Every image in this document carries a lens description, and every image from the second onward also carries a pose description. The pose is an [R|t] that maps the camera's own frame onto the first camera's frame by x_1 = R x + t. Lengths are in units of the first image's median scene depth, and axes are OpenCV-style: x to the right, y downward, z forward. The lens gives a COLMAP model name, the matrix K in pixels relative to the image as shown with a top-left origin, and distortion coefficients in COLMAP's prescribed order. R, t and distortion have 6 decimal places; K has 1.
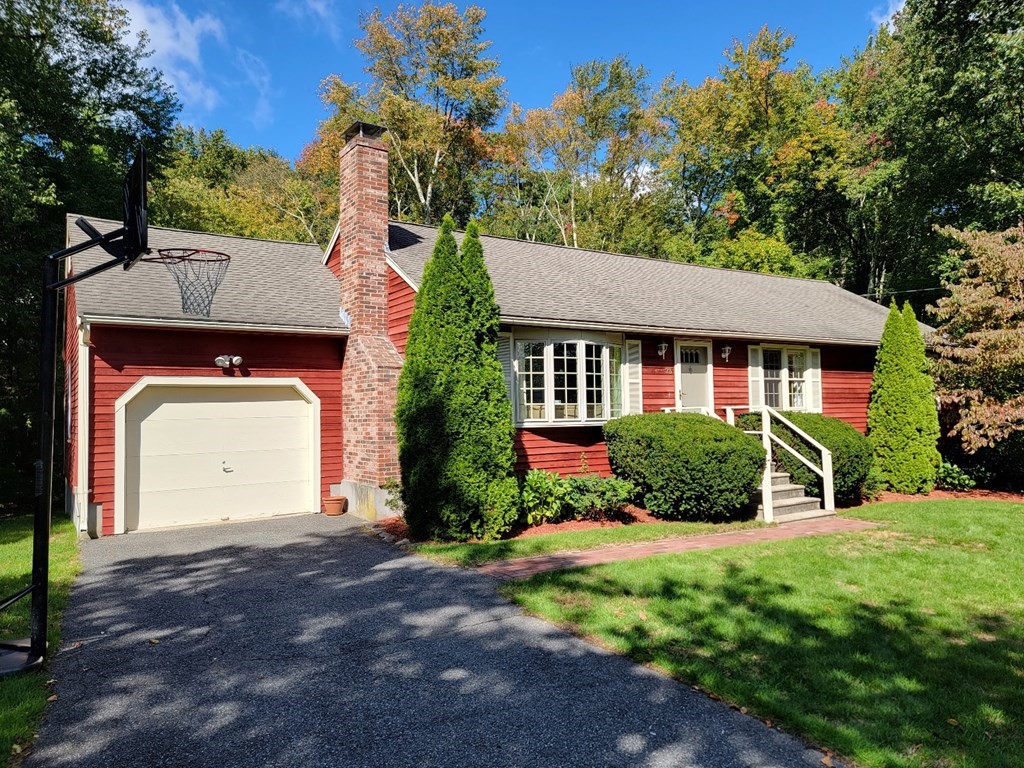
lens RADIAL K [[726.3, 0, 512.0], [0, 726.3, 384.0], [0, 0, 1]] dist [0.040556, -0.005393]
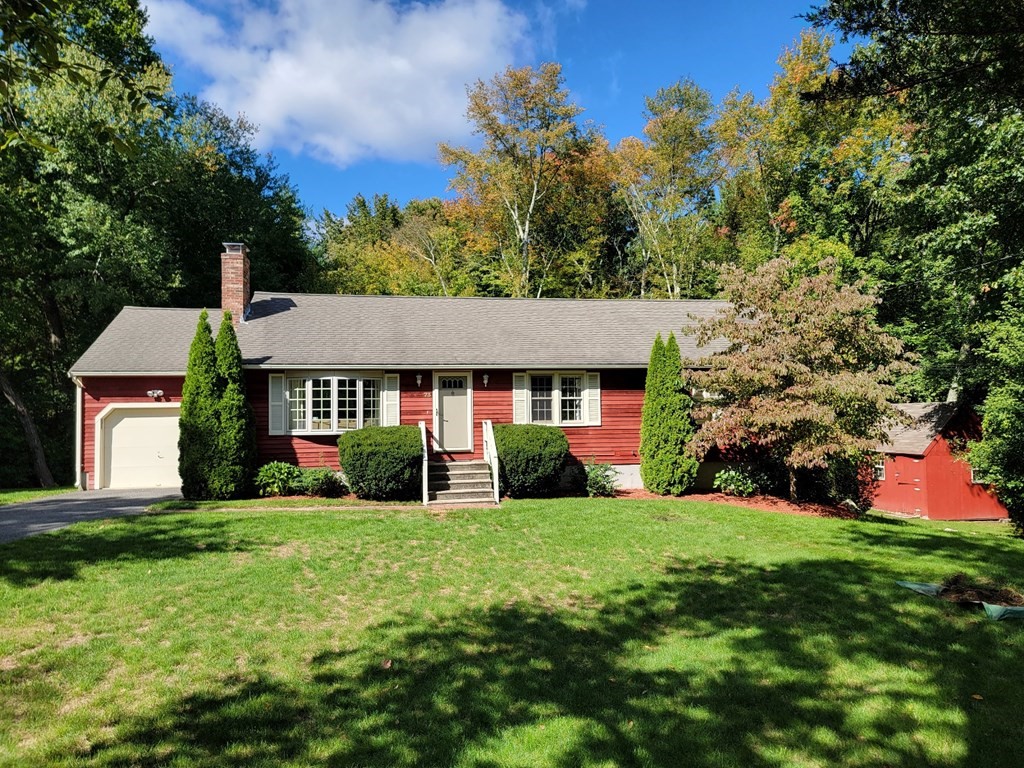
lens RADIAL K [[726.3, 0, 512.0], [0, 726.3, 384.0], [0, 0, 1]] dist [0.040556, -0.005393]
pose [[0.909285, -0.011365, -0.416019, 0.927027], [0.012902, 0.999916, 0.000885, -0.037381], [0.415974, -0.006172, 0.909355, -0.185432]]
